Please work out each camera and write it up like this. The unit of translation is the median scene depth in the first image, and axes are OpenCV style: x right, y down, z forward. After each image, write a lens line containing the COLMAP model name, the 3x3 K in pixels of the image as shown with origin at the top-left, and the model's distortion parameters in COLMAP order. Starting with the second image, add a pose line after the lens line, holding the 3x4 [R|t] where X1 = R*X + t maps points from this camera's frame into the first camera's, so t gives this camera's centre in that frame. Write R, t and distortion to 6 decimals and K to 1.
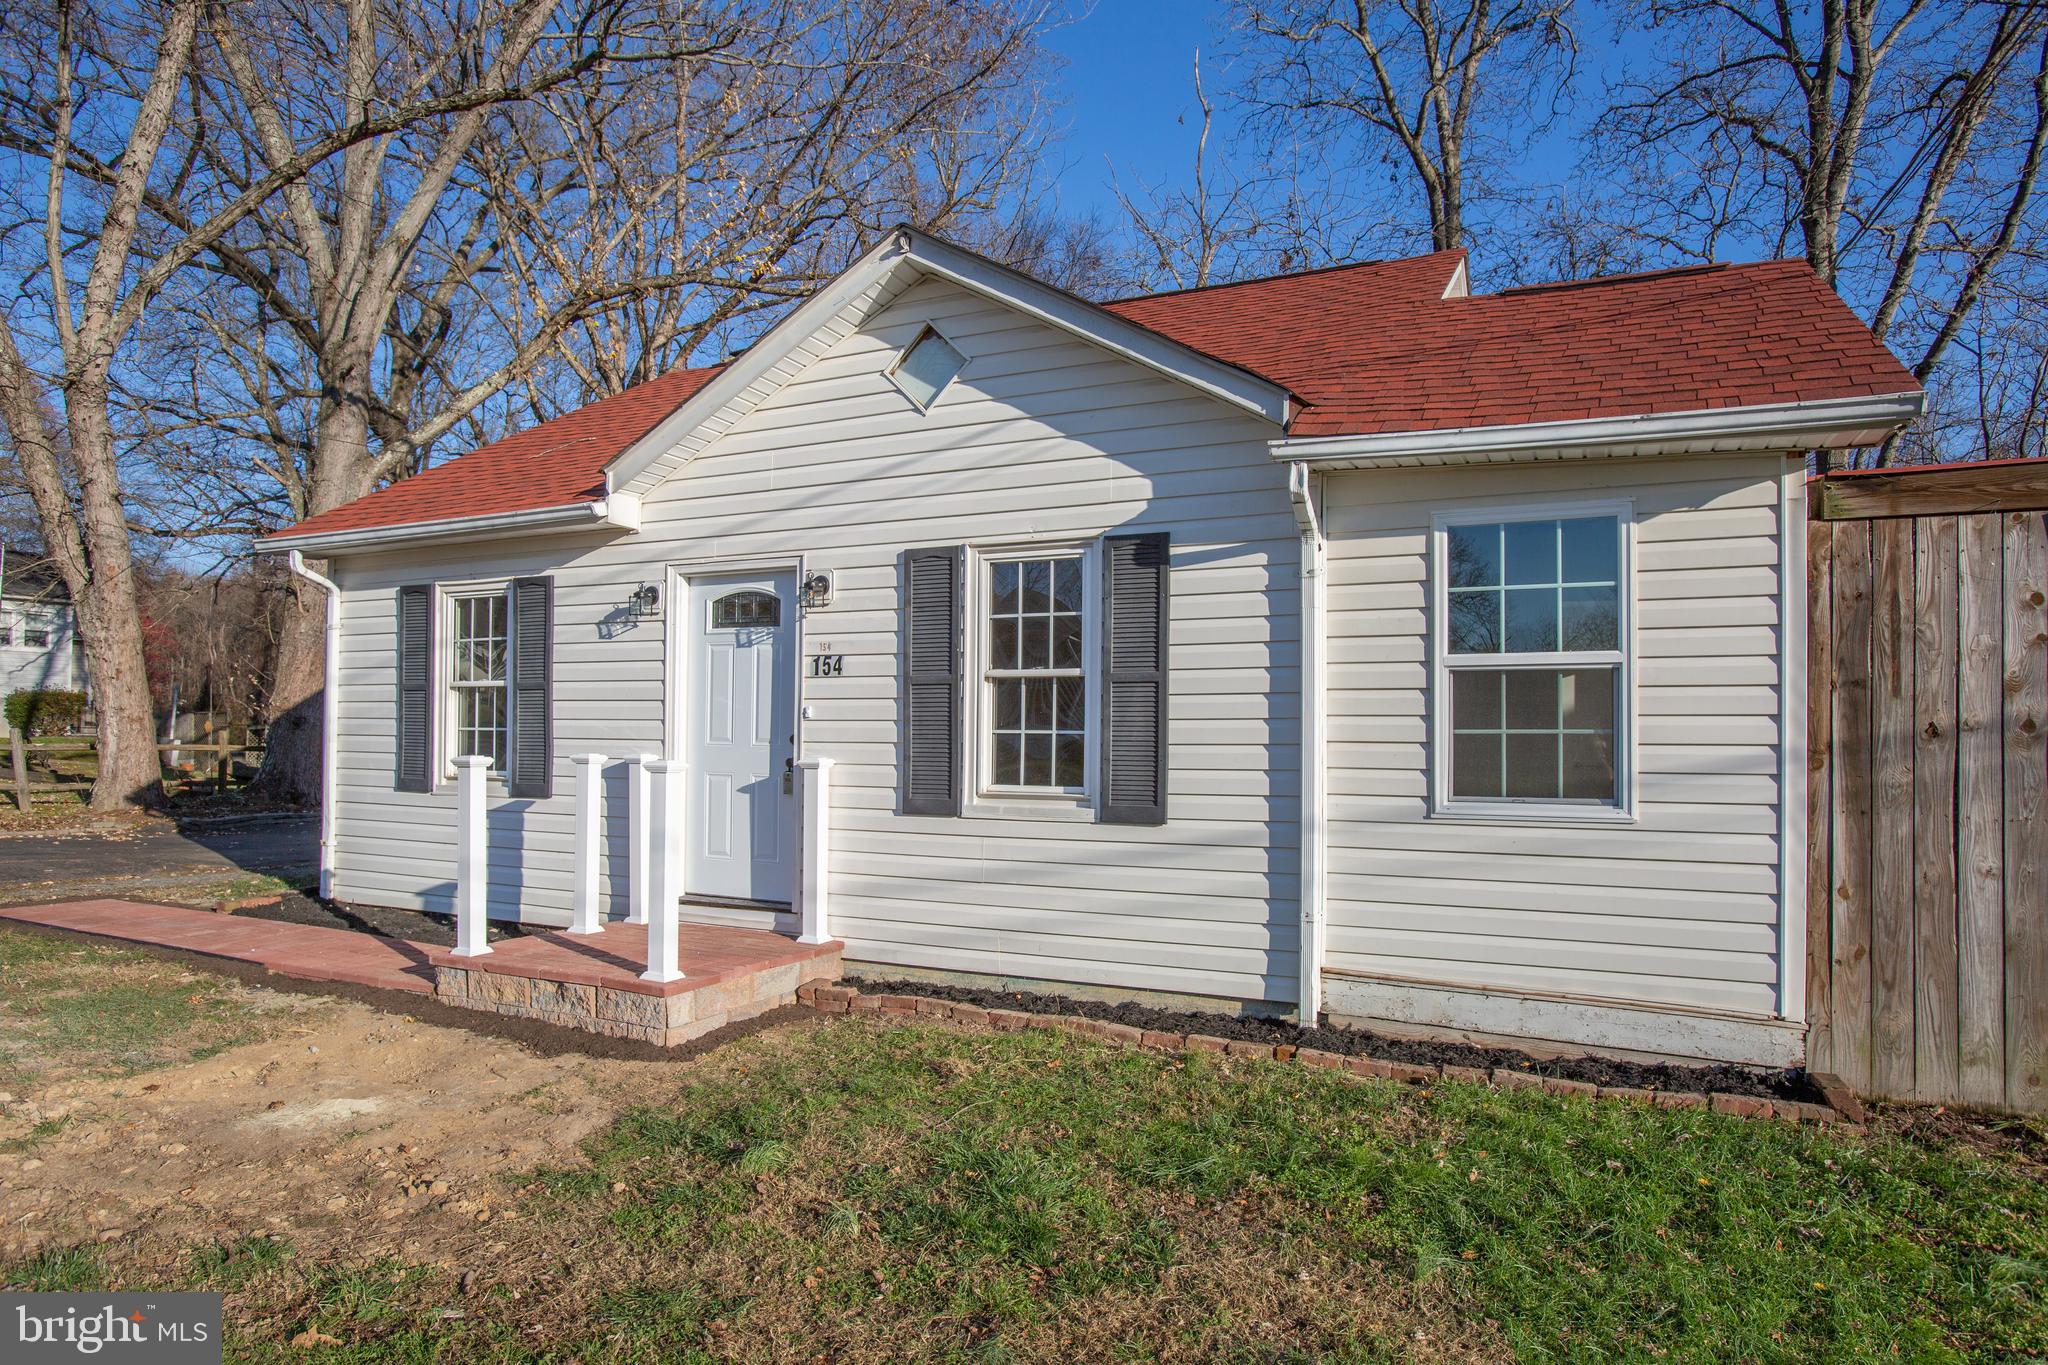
lens RADIAL K [[1185.0, 0, 1014.1], [0, 1185.0, 708.3], [0, 0, 1]] dist [-0.072008, 0.053559]
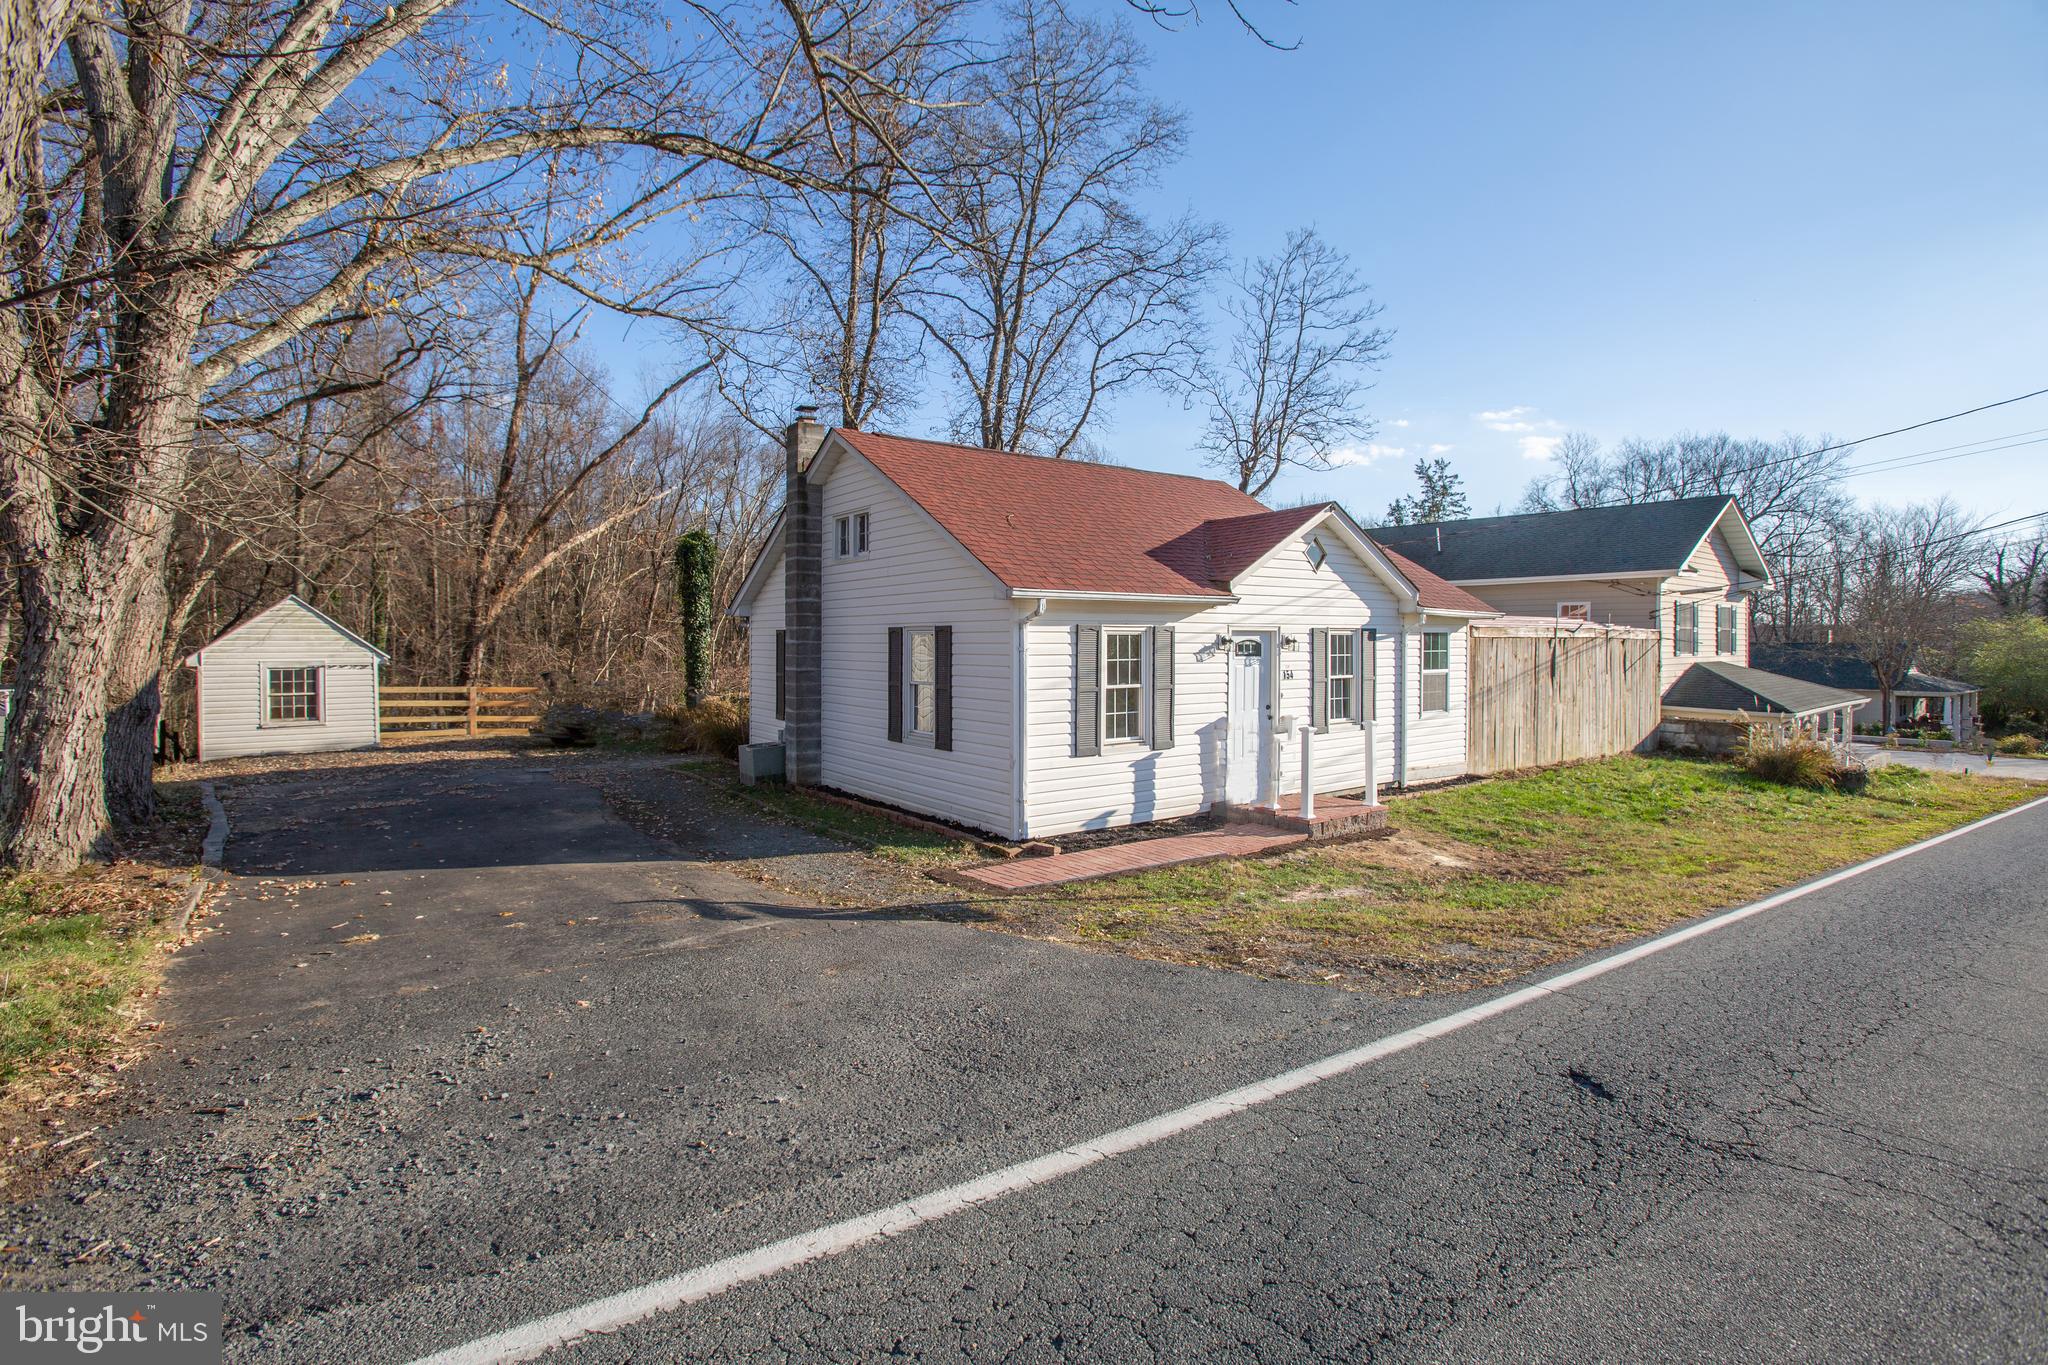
lens RADIAL K [[951.9, 0, 988.2], [0, 951.9, 654.9], [0, 0, 1]] dist [-0.096801, 0.060027]
pose [[0.503019, -0.022430, 0.863984, -2.272993], [-0.013812, 0.999327, 0.033985, -0.144530], [-0.864165, -0.029029, 0.502371, 0.639110]]
